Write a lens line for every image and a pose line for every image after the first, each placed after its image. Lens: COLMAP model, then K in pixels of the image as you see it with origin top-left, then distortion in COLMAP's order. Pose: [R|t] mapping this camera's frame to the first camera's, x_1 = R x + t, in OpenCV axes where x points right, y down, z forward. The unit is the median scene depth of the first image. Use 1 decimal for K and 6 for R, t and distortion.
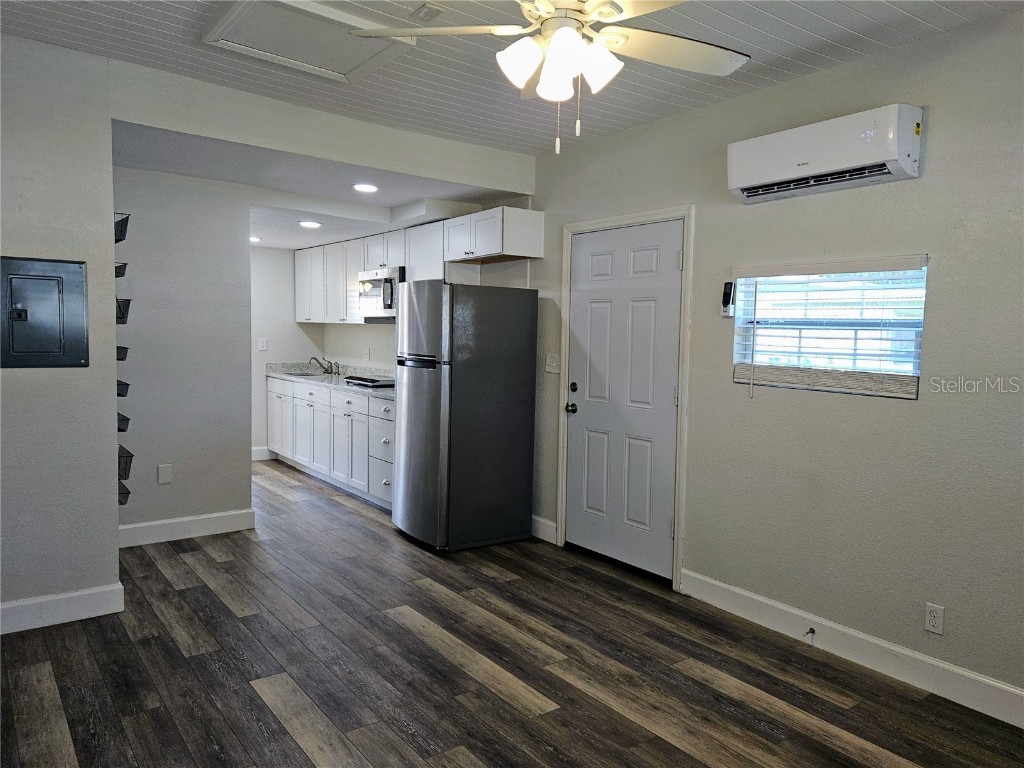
lens RADIAL K [[709.5, 0, 517.2], [0, 709.5, 390.3], [0, 0, 1]] dist [0.090438, -0.084783]
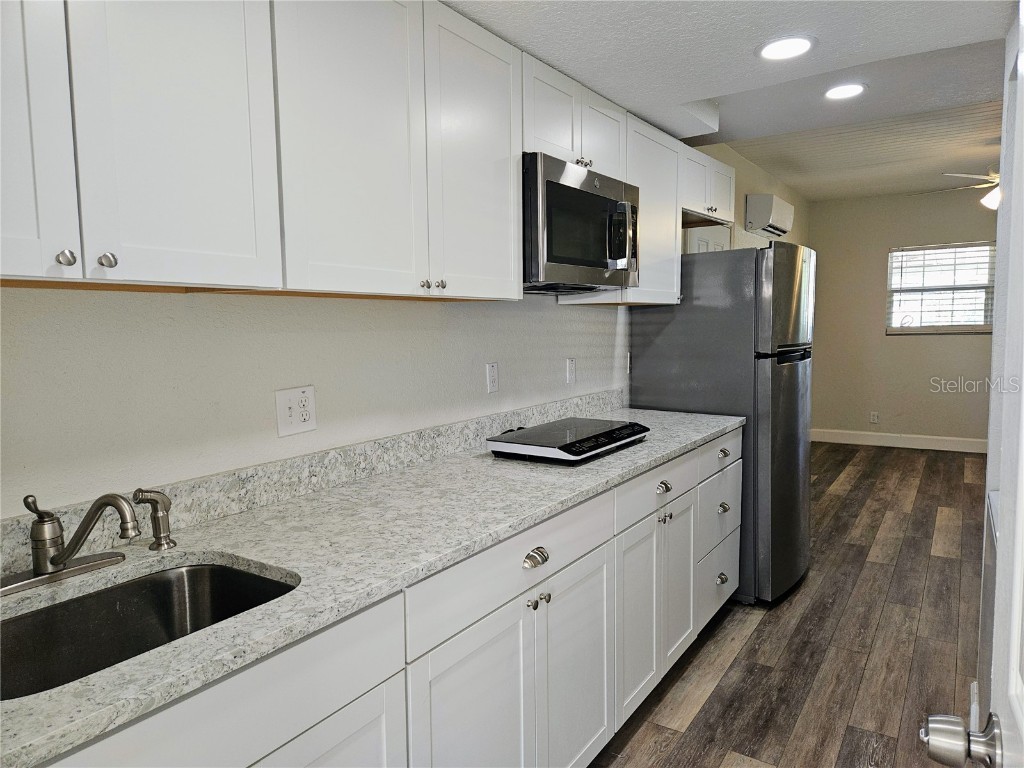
lens RADIAL K [[678.9, 0, 521.6], [0, 678.9, 383.0], [0, 0, 1]] dist [0.085634, -0.077753]
pose [[-0.338975, -0.100354, 0.935428, -1.100252], [0.083827, 0.987118, 0.136276, -0.199565], [-0.937053, 0.124608, -0.326196, 2.278496]]
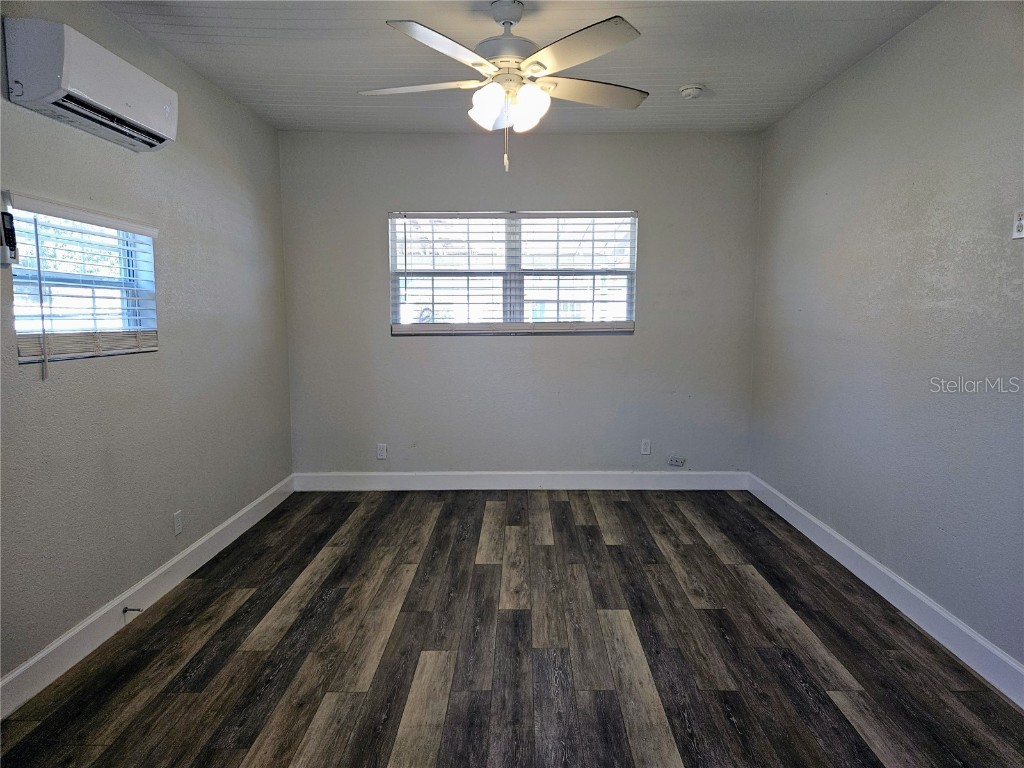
lens RADIAL K [[678.9, 0, 521.6], [0, 678.9, 383.0], [0, 0, 1]] dist [0.085634, -0.077753]
pose [[-0.793005, -0.089245, 0.602643, -0.557010], [0.029372, 0.982461, 0.184142, -0.117132], [-0.608507, 0.163726, -0.776475, 1.434823]]
